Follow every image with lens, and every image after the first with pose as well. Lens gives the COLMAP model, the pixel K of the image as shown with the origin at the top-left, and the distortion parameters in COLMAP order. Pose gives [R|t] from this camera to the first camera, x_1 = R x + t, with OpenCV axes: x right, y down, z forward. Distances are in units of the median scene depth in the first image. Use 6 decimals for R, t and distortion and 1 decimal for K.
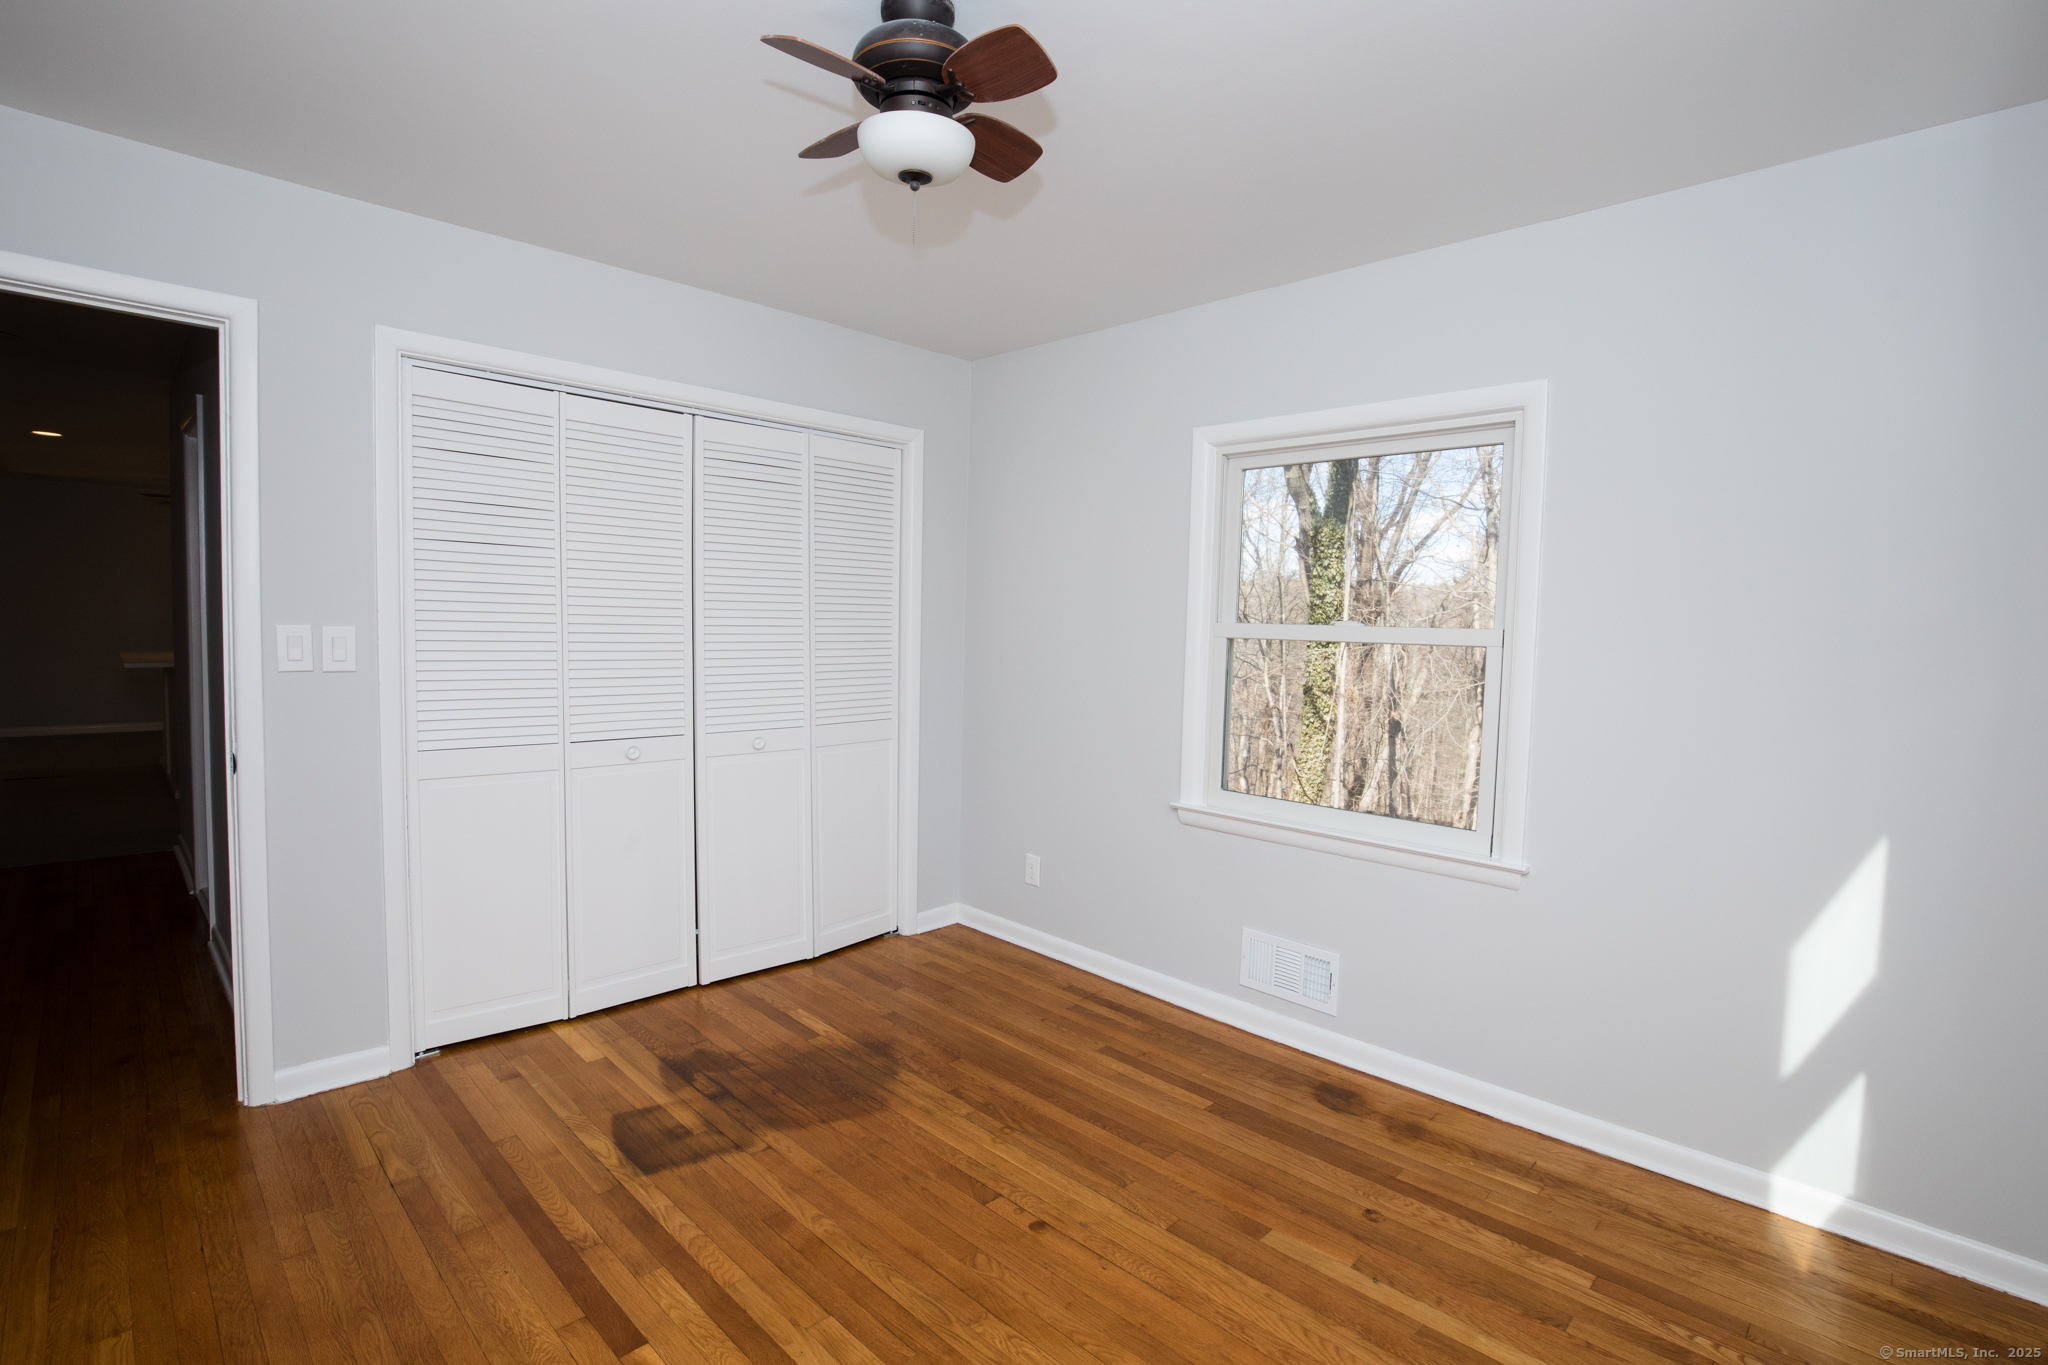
lens RADIAL K [[986.0, 0, 1031.4], [0, 986.0, 680.7], [0, 0, 1]] dist [0.038189, -0.000229]
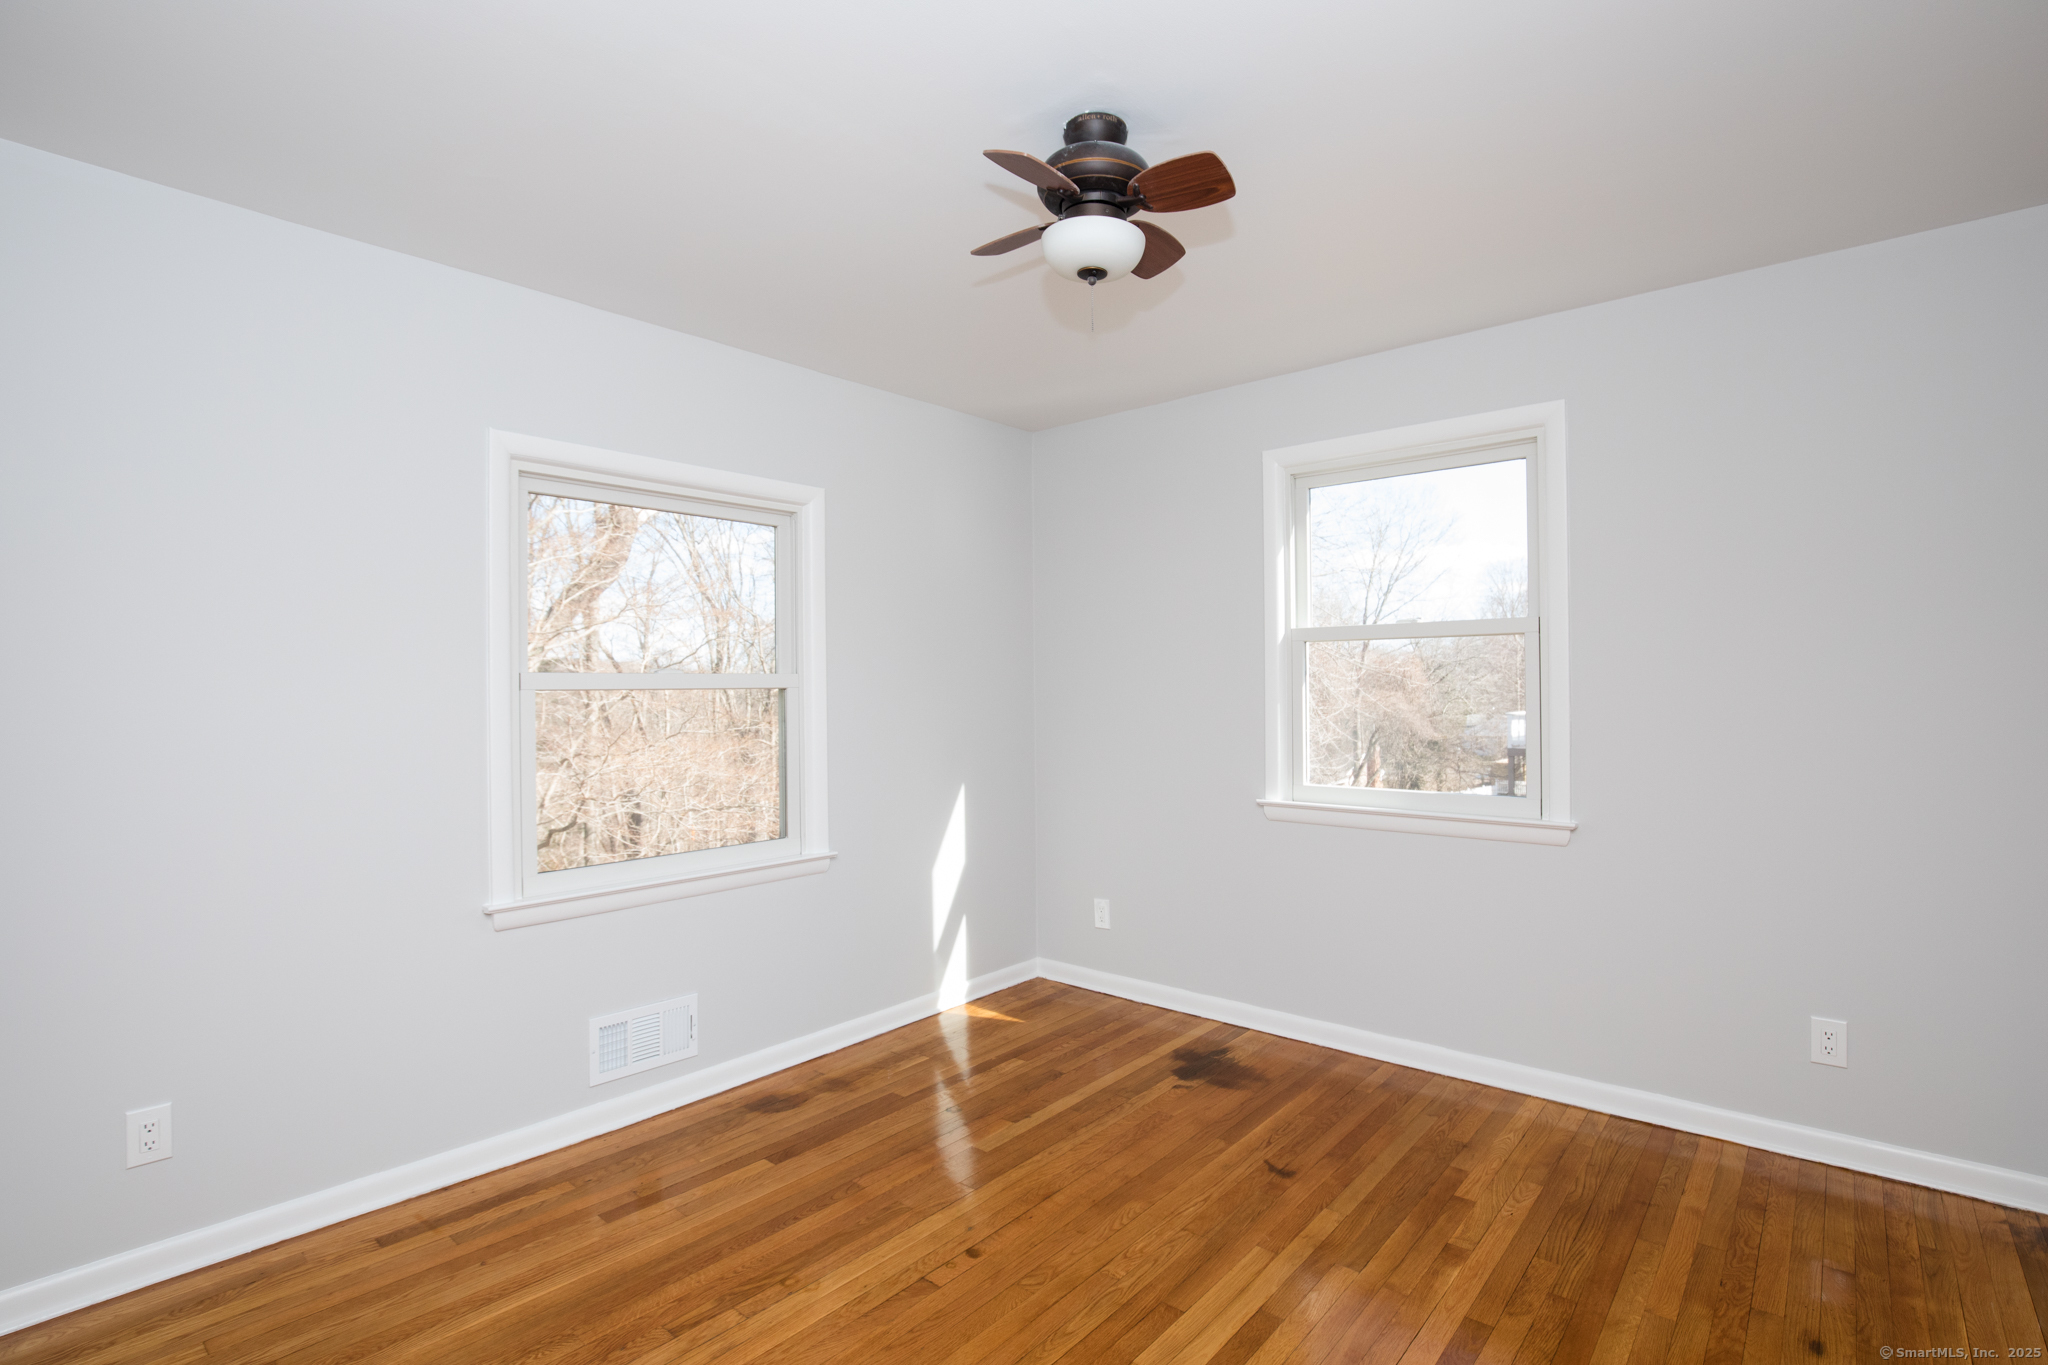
lens RADIAL K [[986.0, 0, 1031.4], [0, 986.0, 680.7], [0, 0, 1]] dist [0.038189, -0.000229]
pose [[-0.095516, 0.001338, 0.995427, -0.818110], [0.040007, 0.999196, 0.002496, -0.044837], [-0.994624, 0.040063, -0.095493, 0.791654]]
